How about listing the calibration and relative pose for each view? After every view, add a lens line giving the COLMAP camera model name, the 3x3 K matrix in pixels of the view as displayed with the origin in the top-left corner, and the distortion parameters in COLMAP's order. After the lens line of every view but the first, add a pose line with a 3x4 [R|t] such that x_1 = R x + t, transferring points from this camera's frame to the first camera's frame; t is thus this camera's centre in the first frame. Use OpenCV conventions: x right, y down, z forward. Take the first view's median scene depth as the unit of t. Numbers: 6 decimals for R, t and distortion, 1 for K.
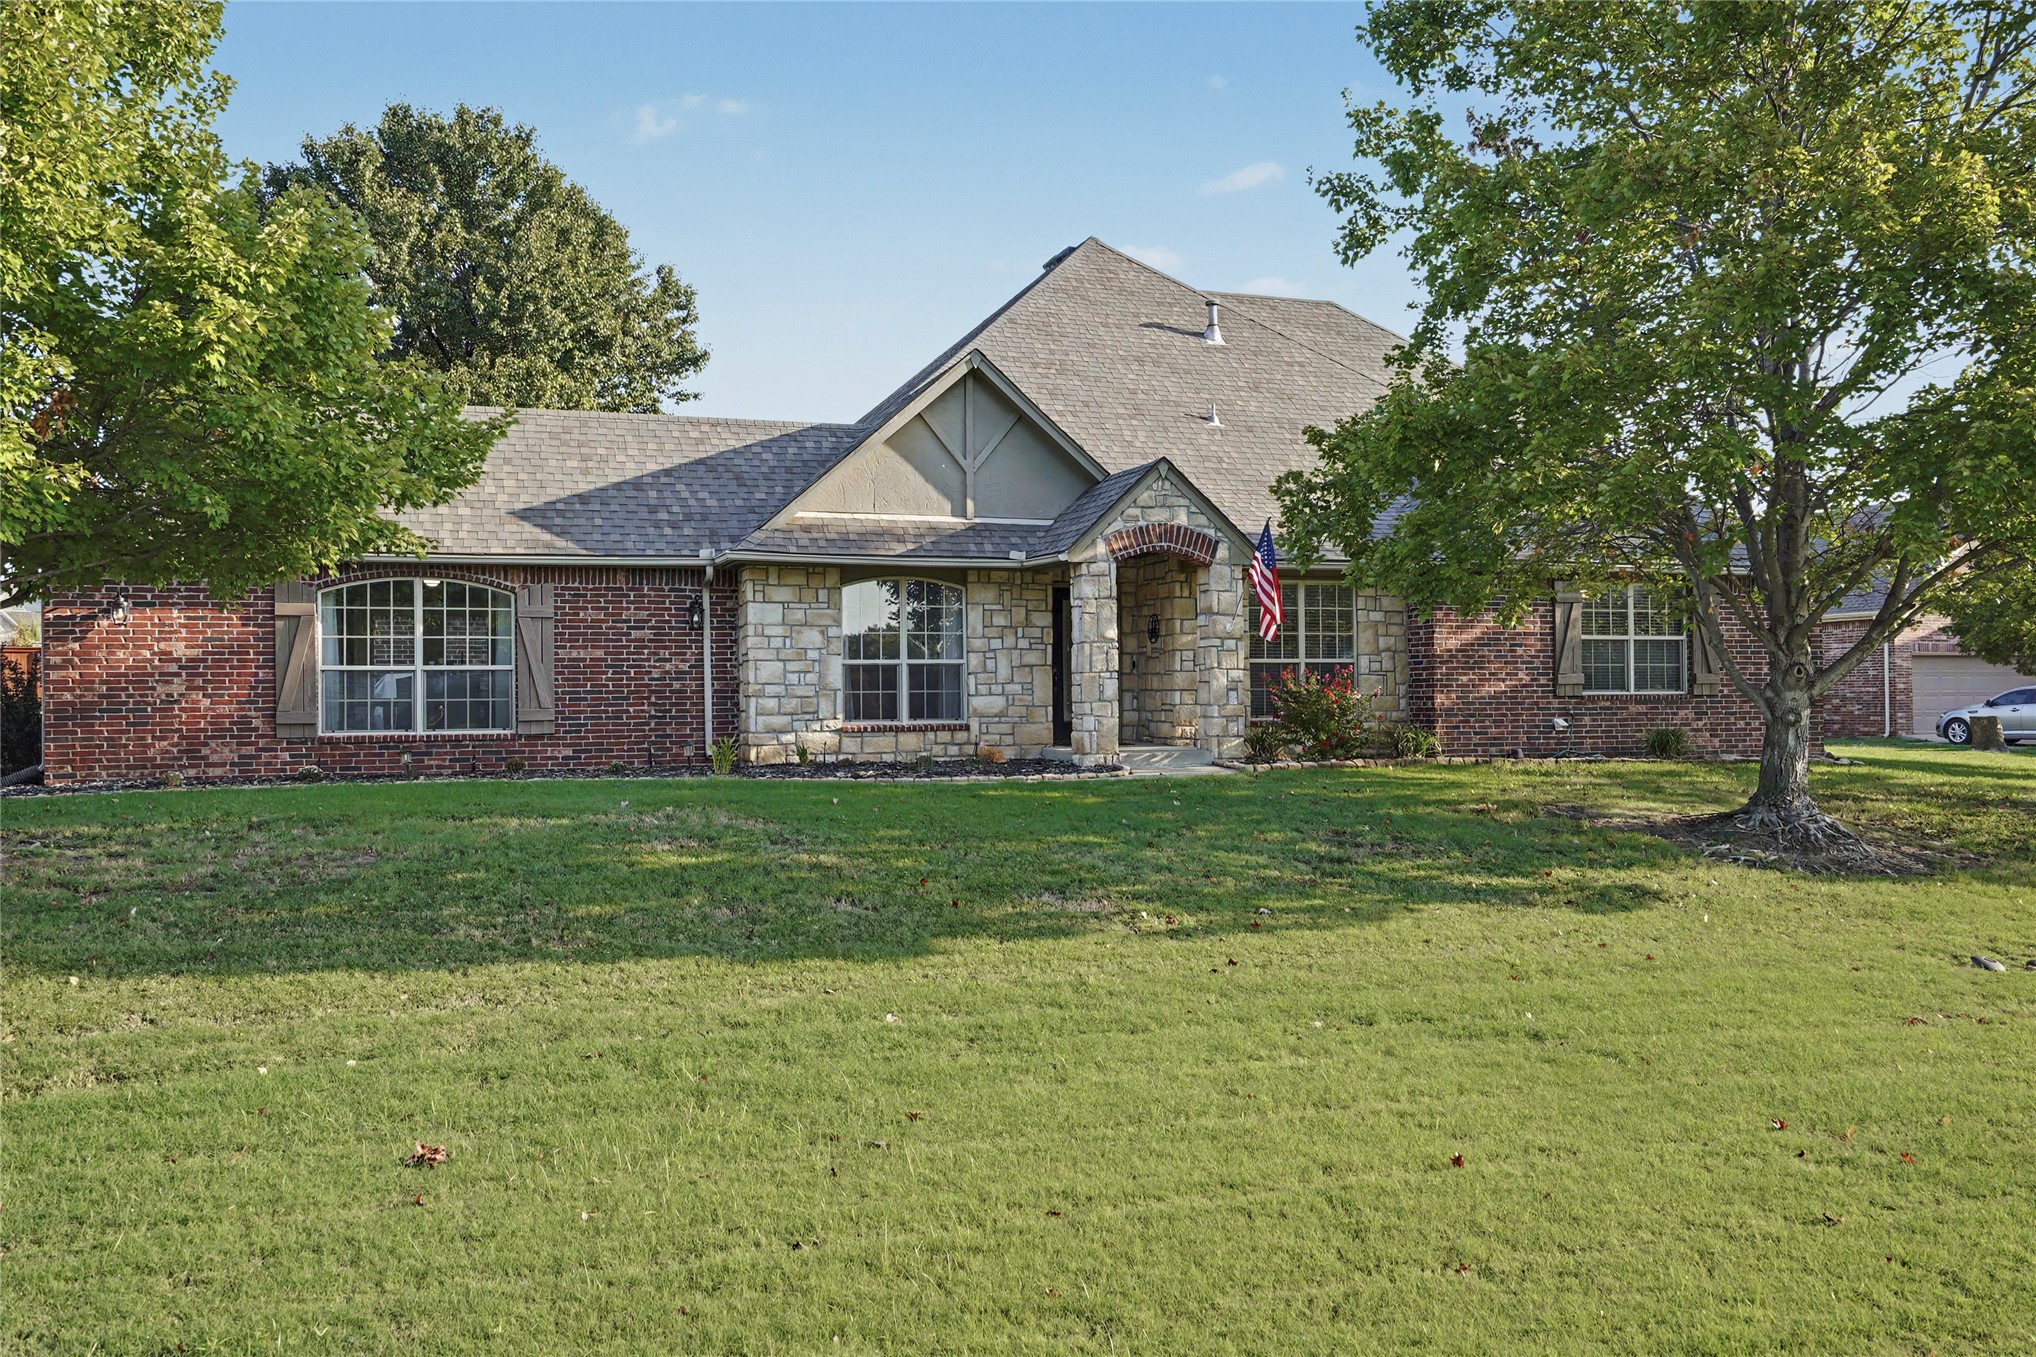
lens RADIAL K [[1700.4, 0, 1018.0], [0, 1700.4, 678.5], [0, 0, 1]] dist [-0.001685, -0.000177]
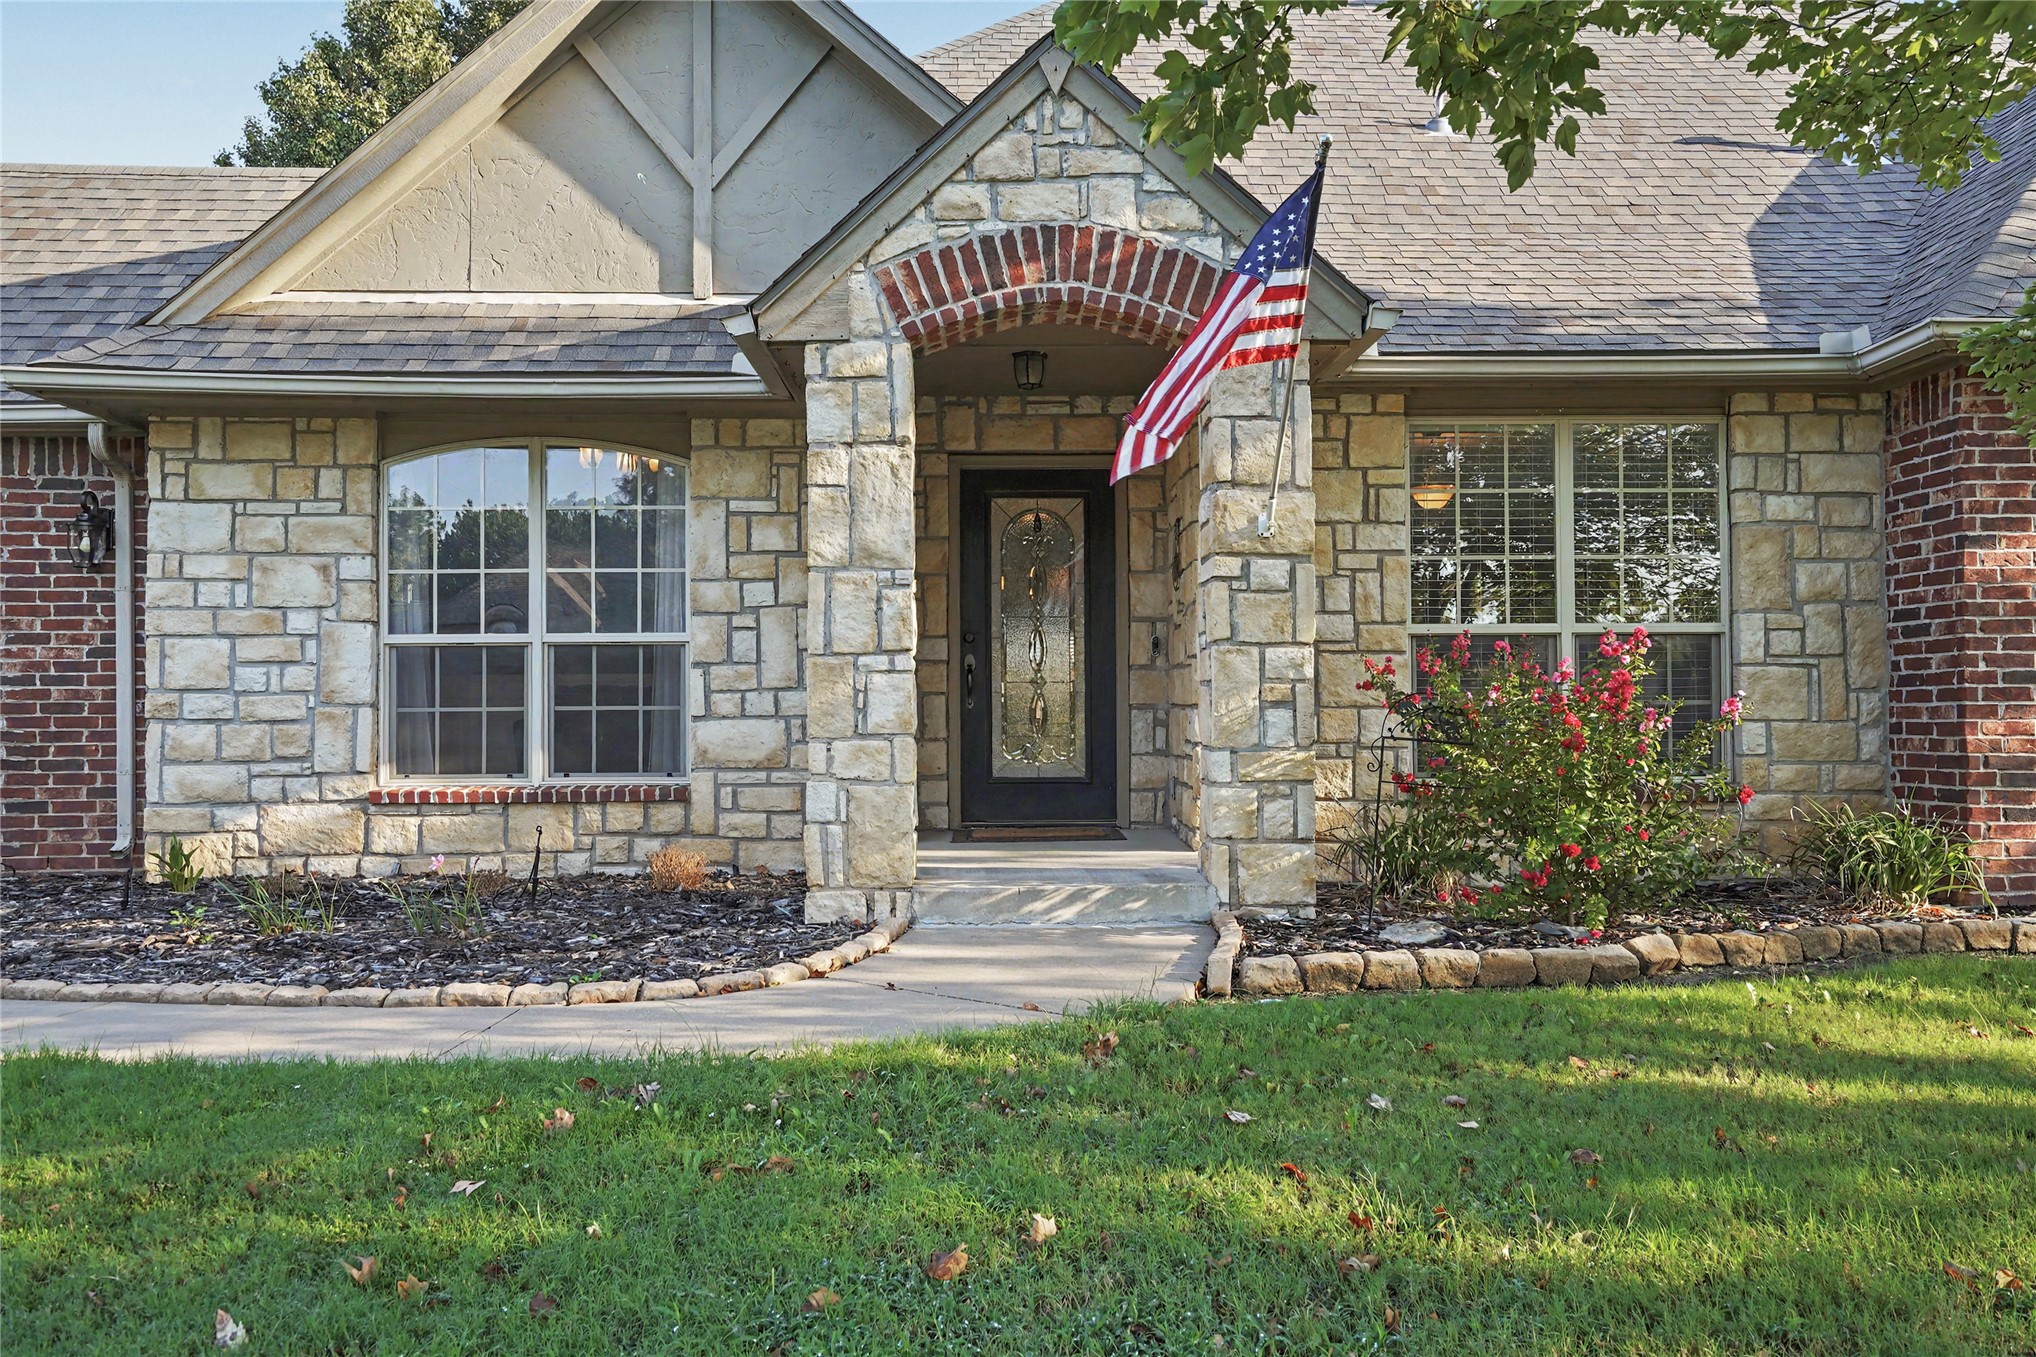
lens RADIAL K [[1623.5, 0, 1018.0], [0, 1623.5, 678.5], [0, 0, 1]] dist [0.011728, 0.003378]
pose [[0.950148, -0.004801, -0.311763, 0.176477], [0.000995, 0.999923, -0.012366, 0.005366], [0.311799, 0.011440, 0.950079, 0.666183]]
